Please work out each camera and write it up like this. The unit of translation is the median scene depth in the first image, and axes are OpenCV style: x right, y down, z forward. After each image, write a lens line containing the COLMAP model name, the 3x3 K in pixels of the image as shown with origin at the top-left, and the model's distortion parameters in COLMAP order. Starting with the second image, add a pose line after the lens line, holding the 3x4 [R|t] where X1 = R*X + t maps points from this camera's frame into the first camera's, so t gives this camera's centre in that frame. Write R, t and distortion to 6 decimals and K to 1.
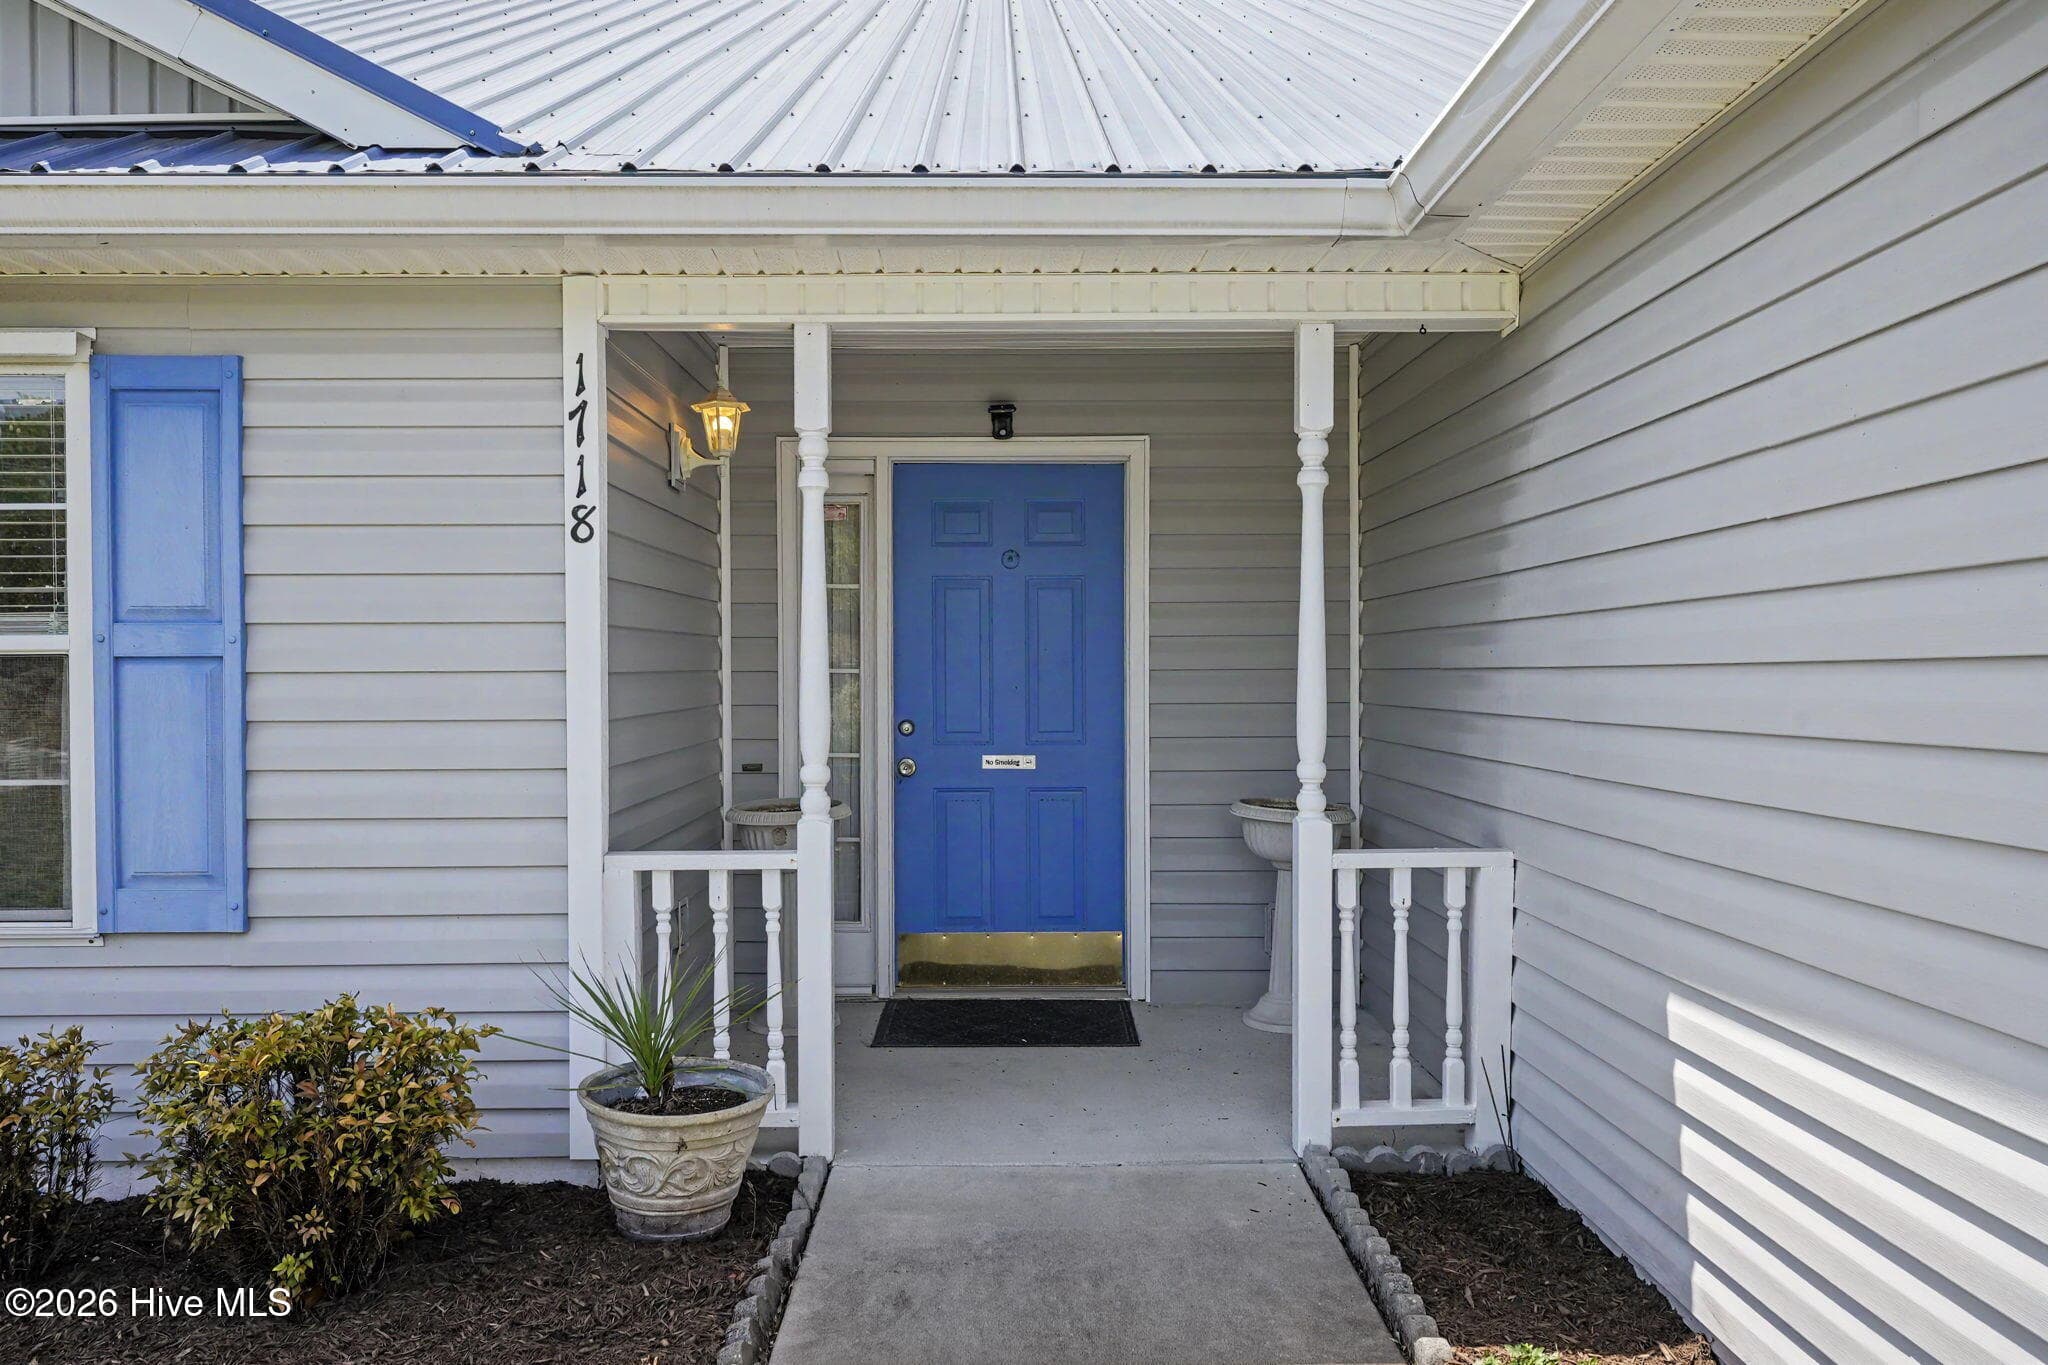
lens RADIAL K [[1516.9, 0, 1024.0], [0, 1516.9, 682.5], [0, 0, 1]] dist [0.058524, 0.002430]
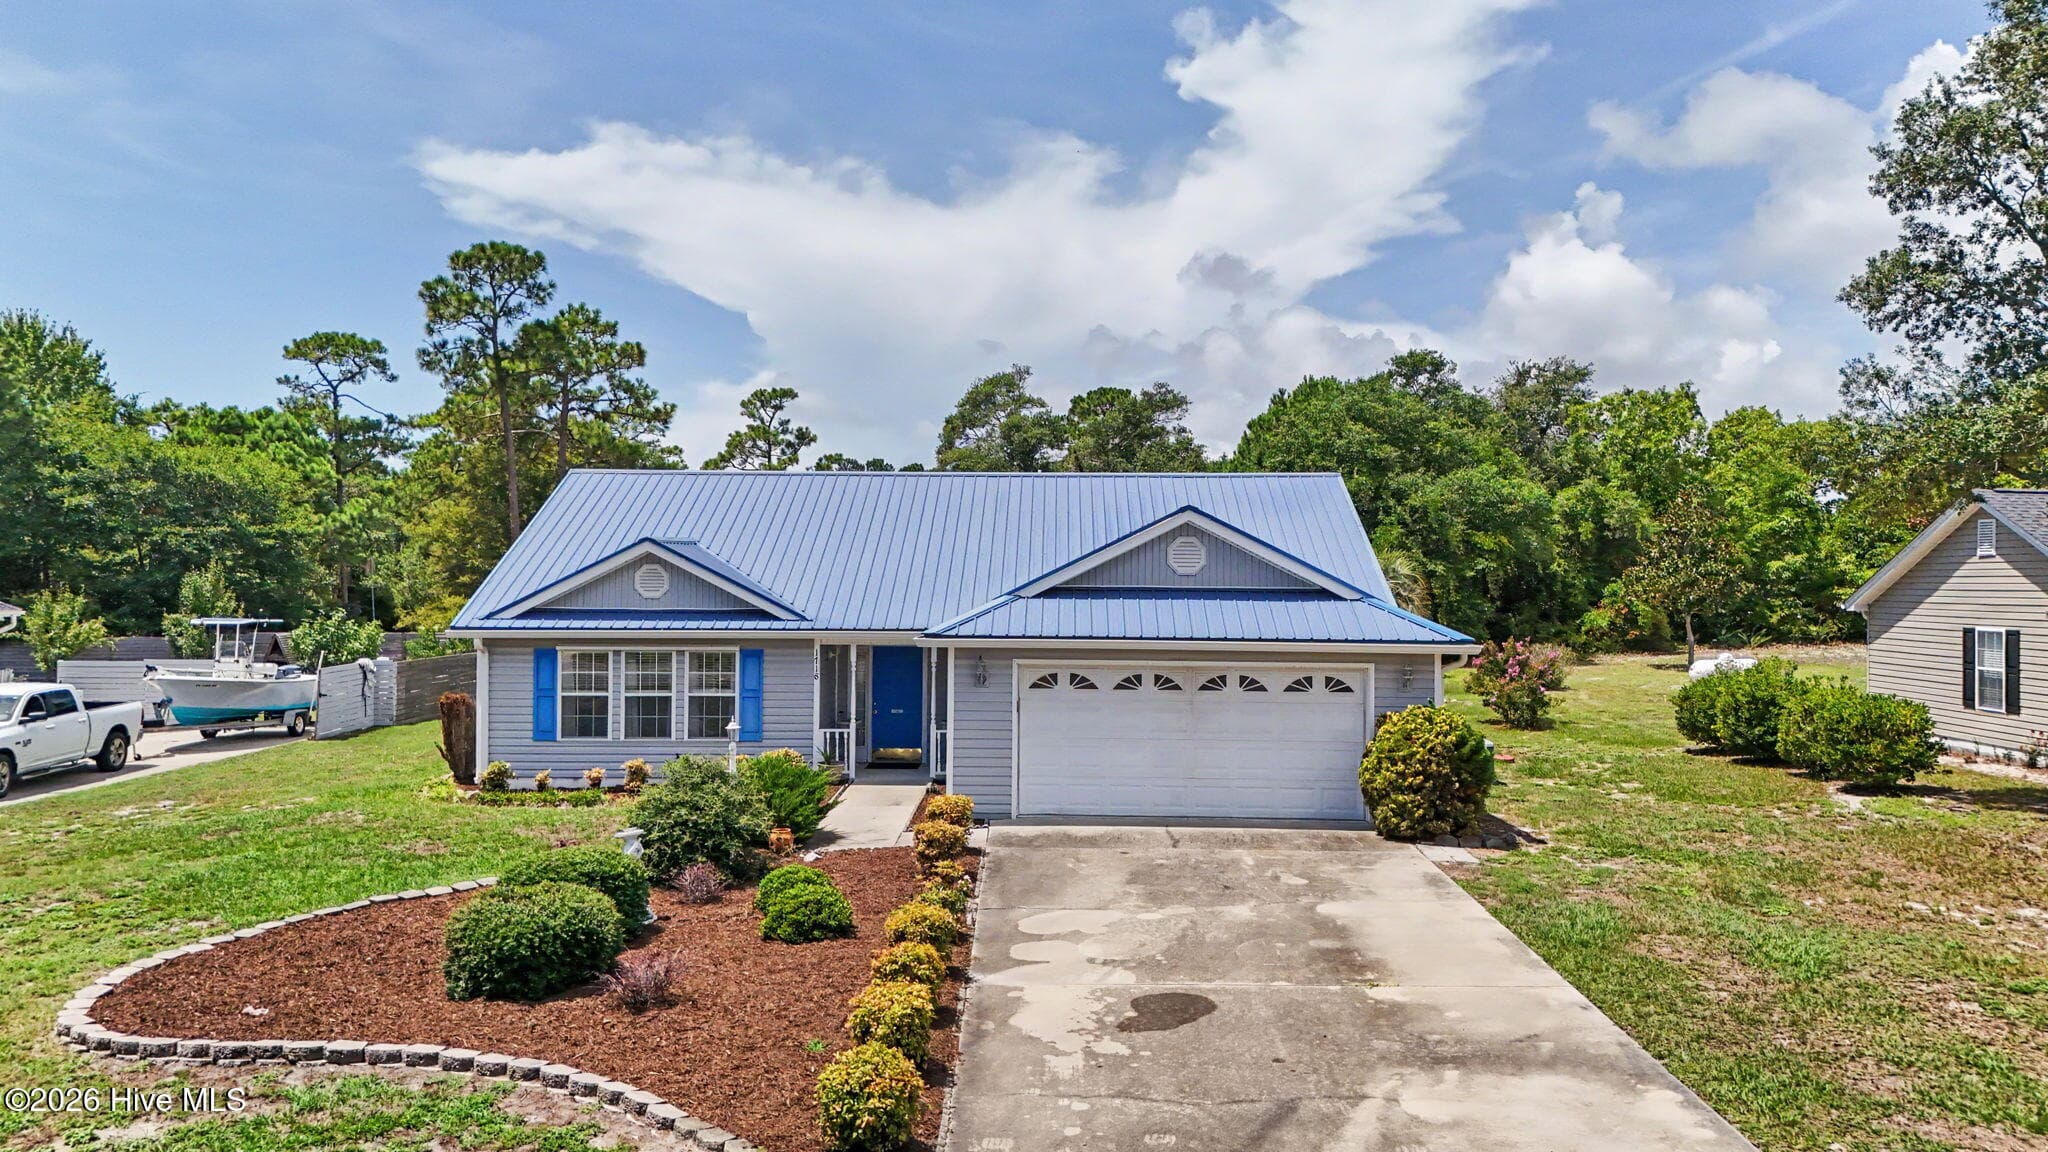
lens RADIAL K [[1530.9, 0, 1024.0], [0, 1530.9, 576.0], [0, 0, 1]] dist [0.077252, -0.007653]
pose [[0.999583, 0.008271, -0.027682, 0.723026], [-0.008340, 0.999962, -0.002383, -0.499401], [0.027661, 0.002613, 0.999614, -5.190814]]
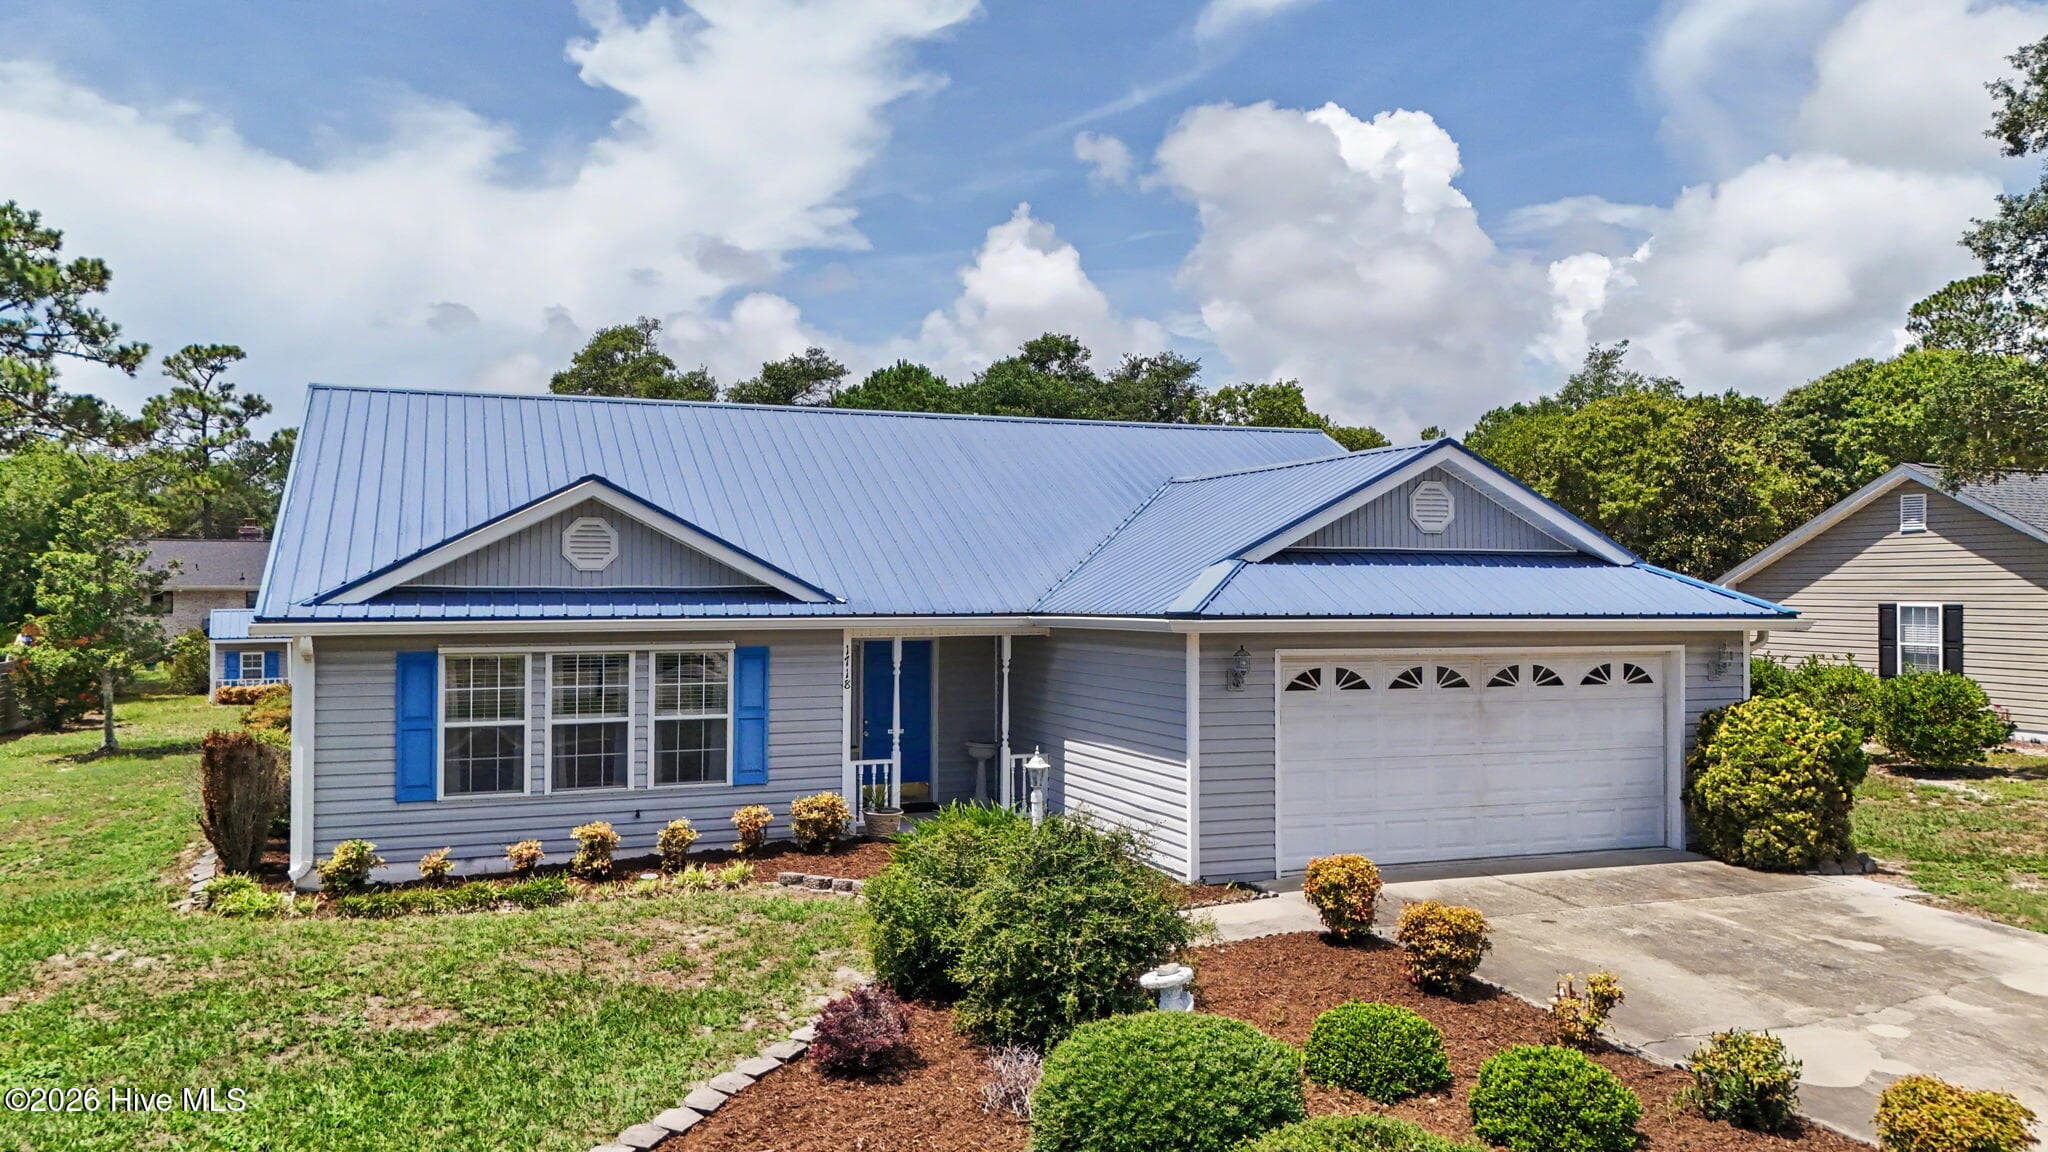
lens RADIAL K [[1521.5, 0, 1021.2], [0, 1521.5, 616.0], [0, 0, 1]] dist [0.074716, -0.079250]
pose [[0.936050, -0.002420, 0.351860, -1.314978], [-0.003527, 0.999862, 0.016260, -0.362147], [-0.351850, -0.016462, 0.935911, -3.119947]]
